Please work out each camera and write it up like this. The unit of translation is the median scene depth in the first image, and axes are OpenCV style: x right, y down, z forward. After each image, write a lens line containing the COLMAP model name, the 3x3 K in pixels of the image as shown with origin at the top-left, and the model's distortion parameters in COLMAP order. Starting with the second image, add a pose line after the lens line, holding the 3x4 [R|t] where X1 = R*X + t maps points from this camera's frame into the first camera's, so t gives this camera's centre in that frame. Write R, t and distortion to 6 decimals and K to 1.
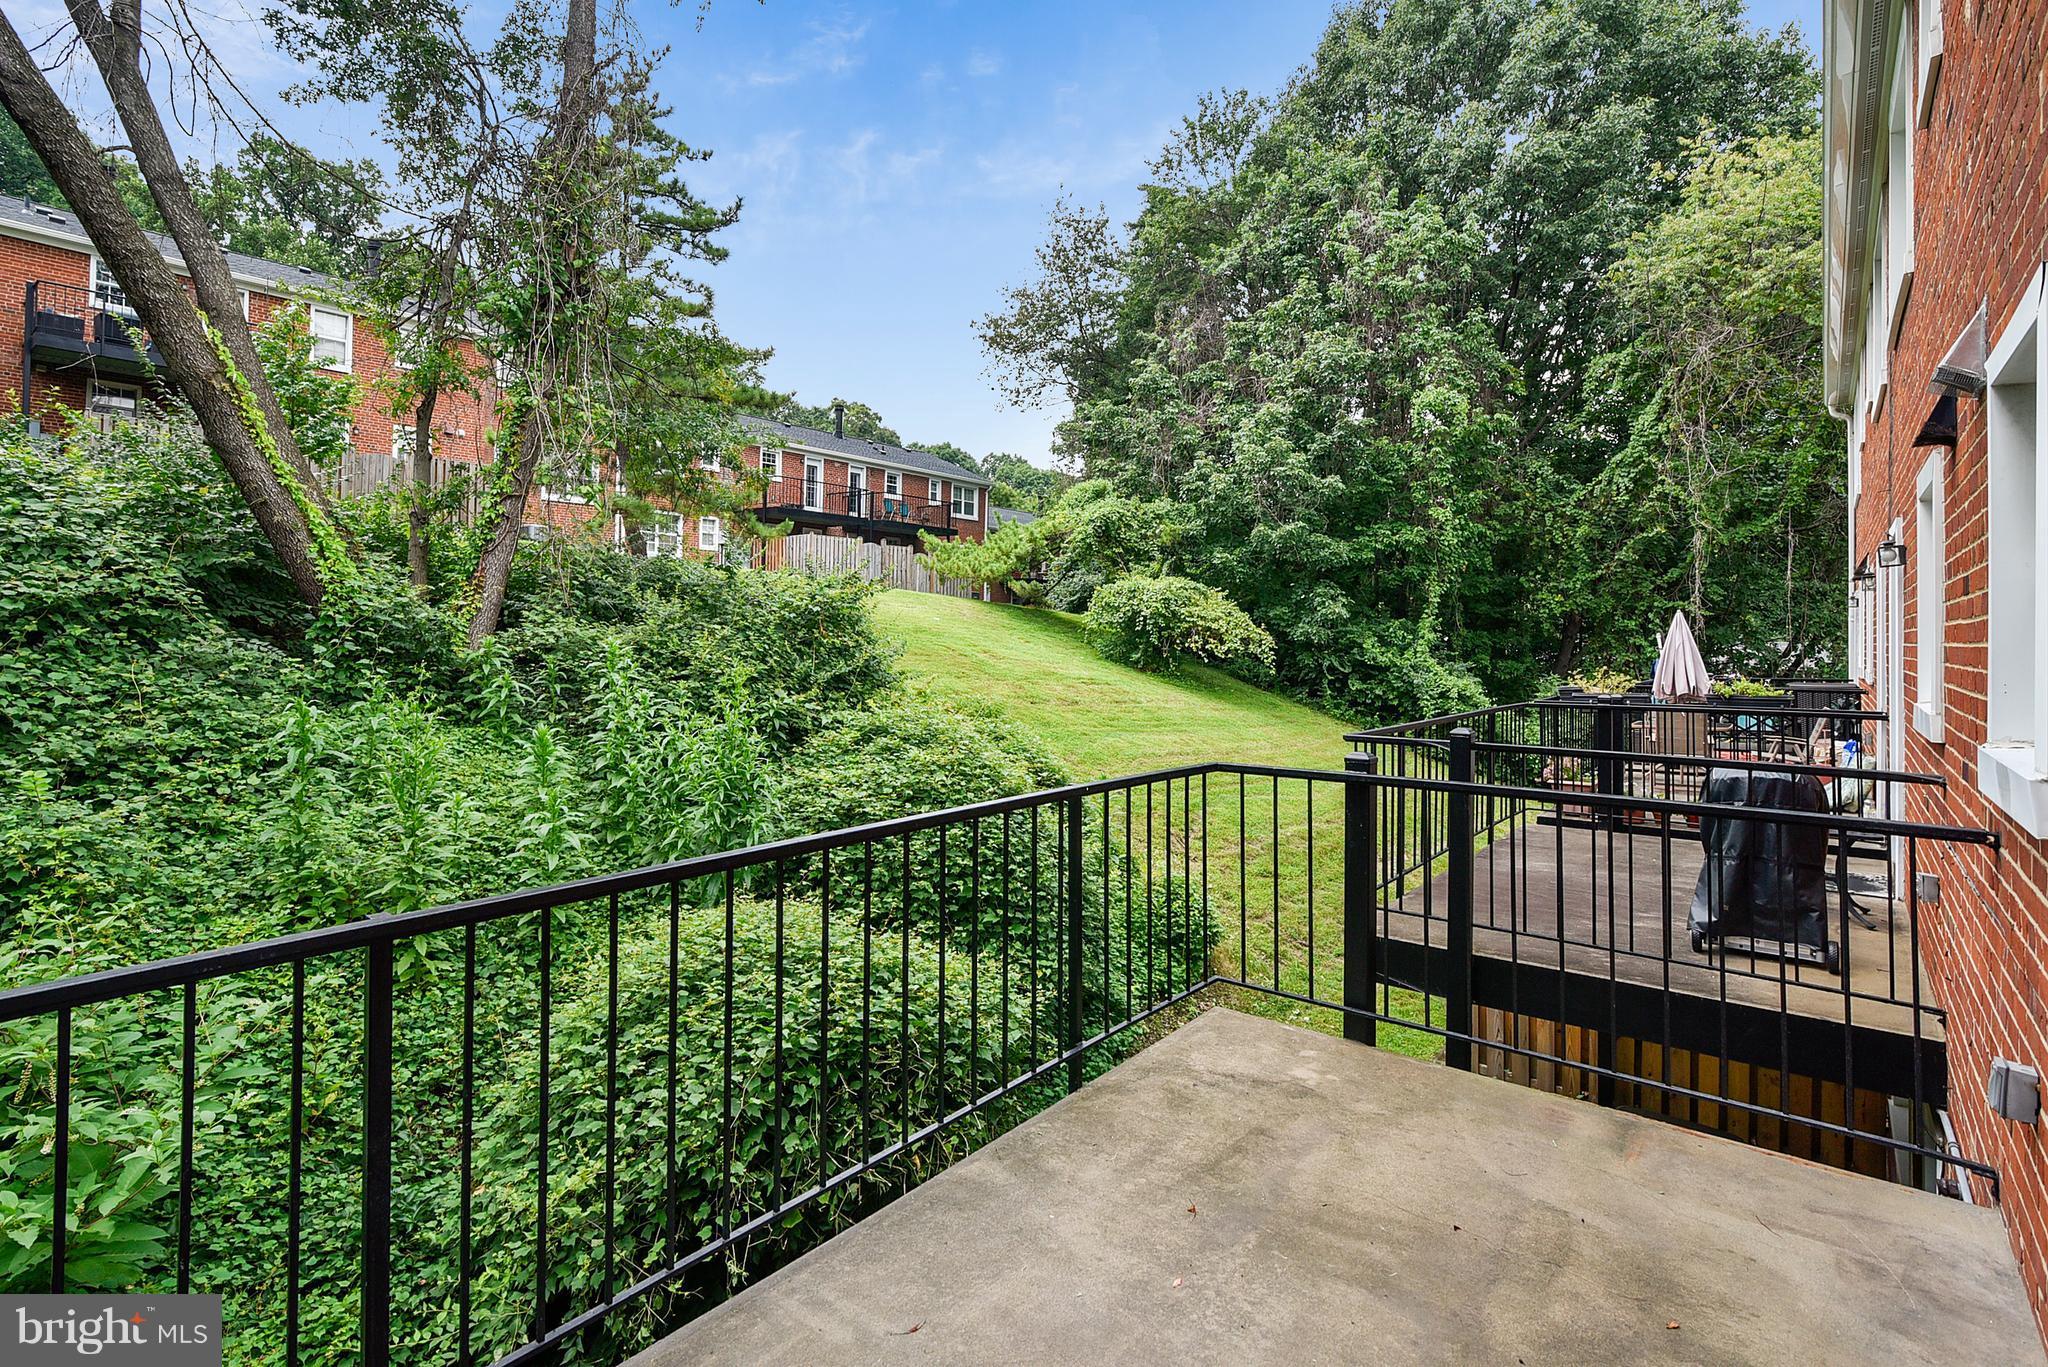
lens RADIAL K [[987.2, 0, 1011.8], [0, 987.2, 630.7], [0, 0, 1]] dist [0.002270, 0.000125]
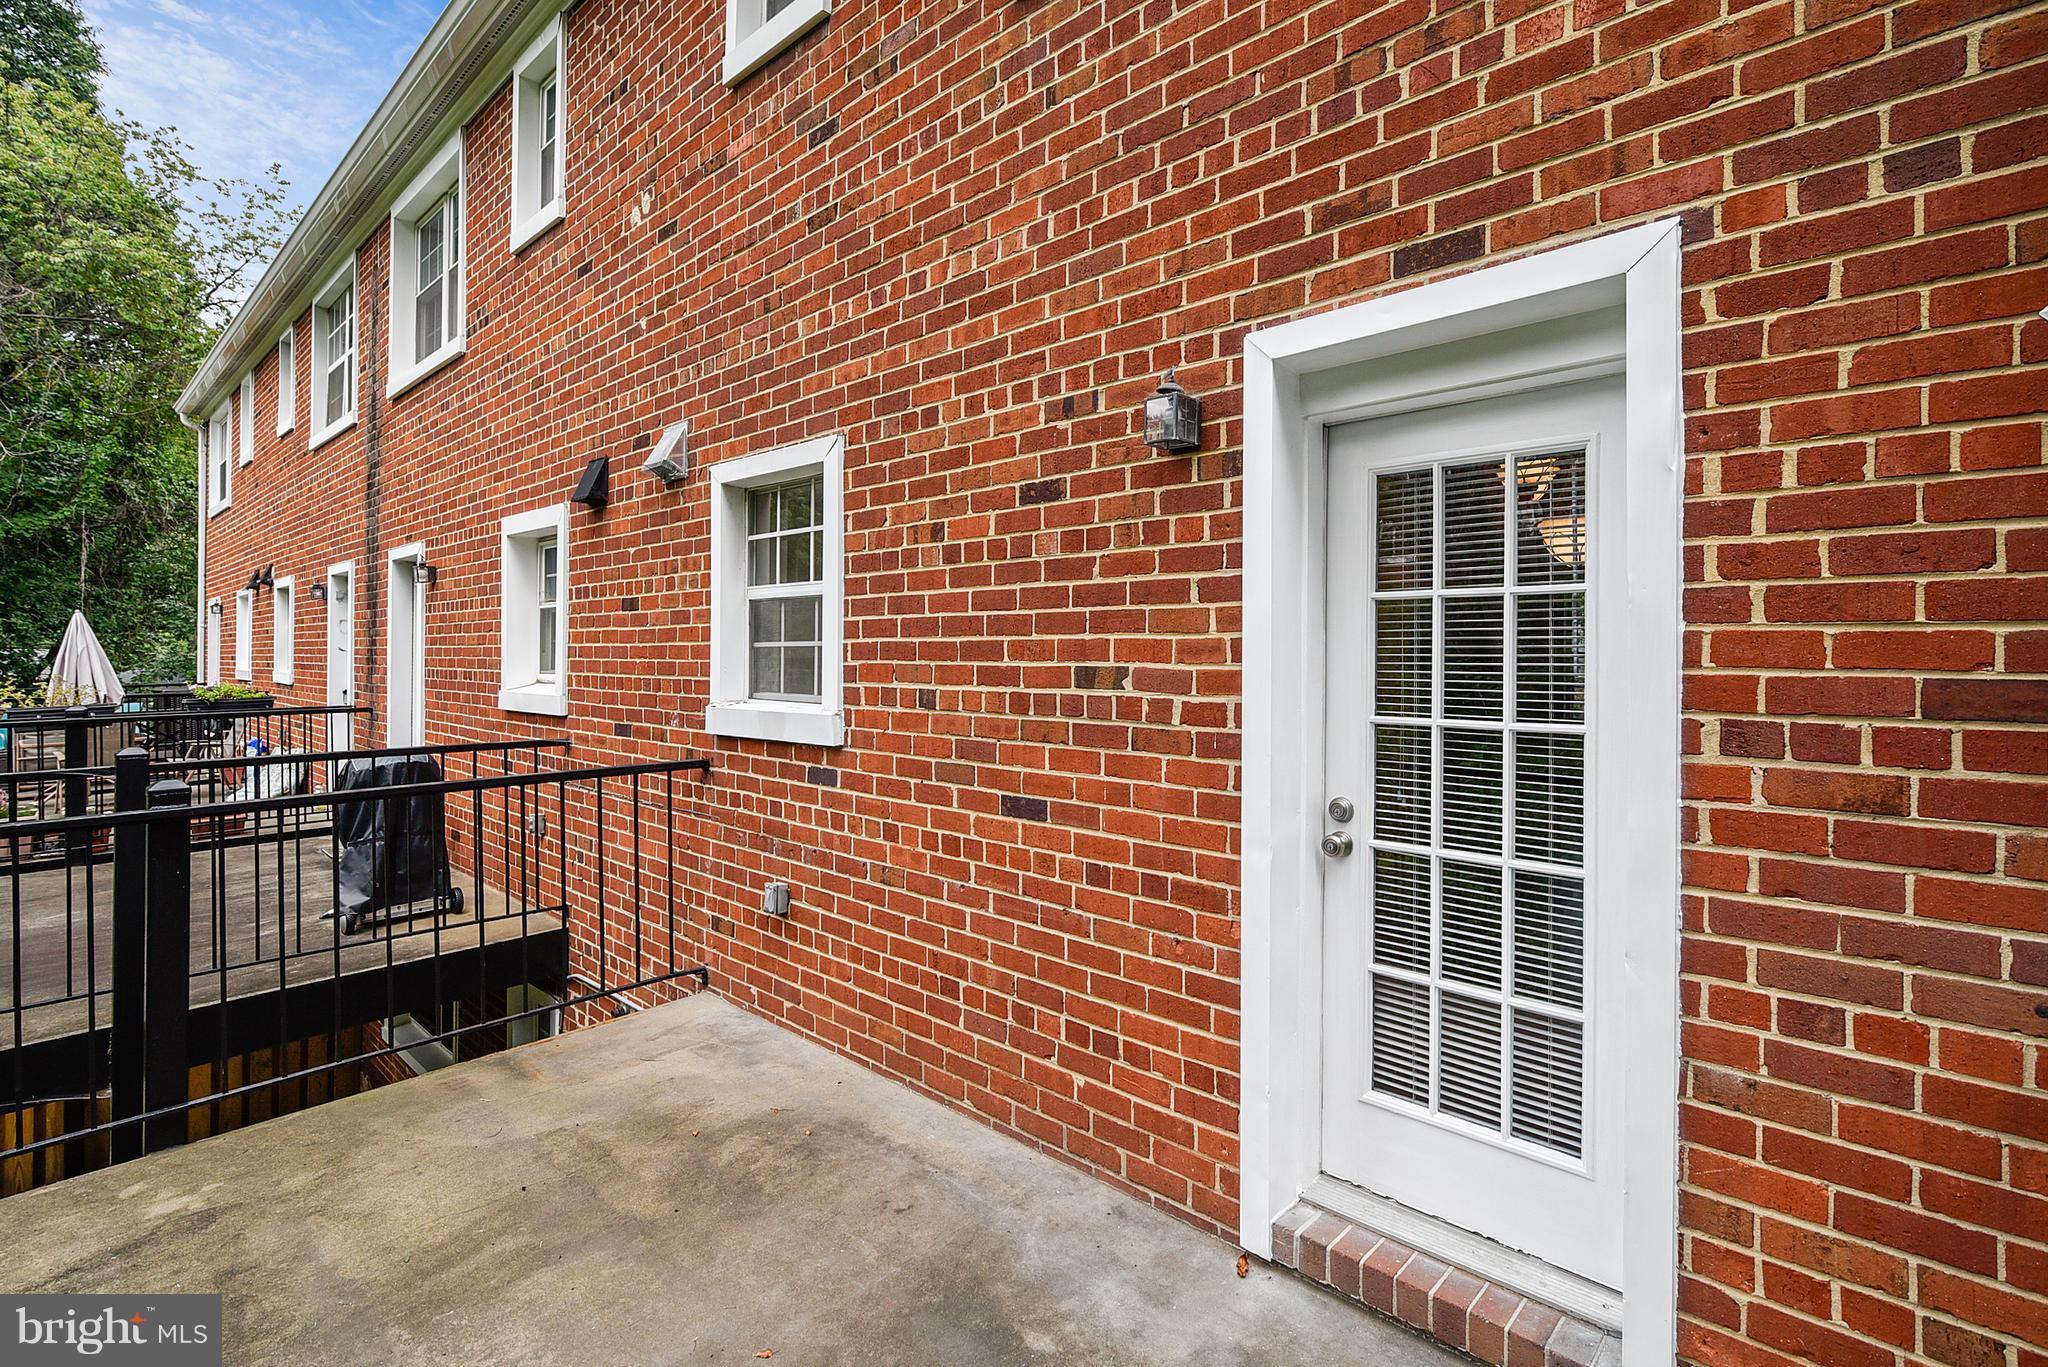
lens RADIAL K [[932.5, 0, 1018.6], [0, 932.5, 677.0], [0, 0, 1]] dist [0.003050, 0.000222]
pose [[0.051519, -0.032520, 0.998142, -0.349483], [-0.013024, 0.999363, 0.033232, -0.000219], [-0.998587, -0.014712, 0.051063, 0.270245]]
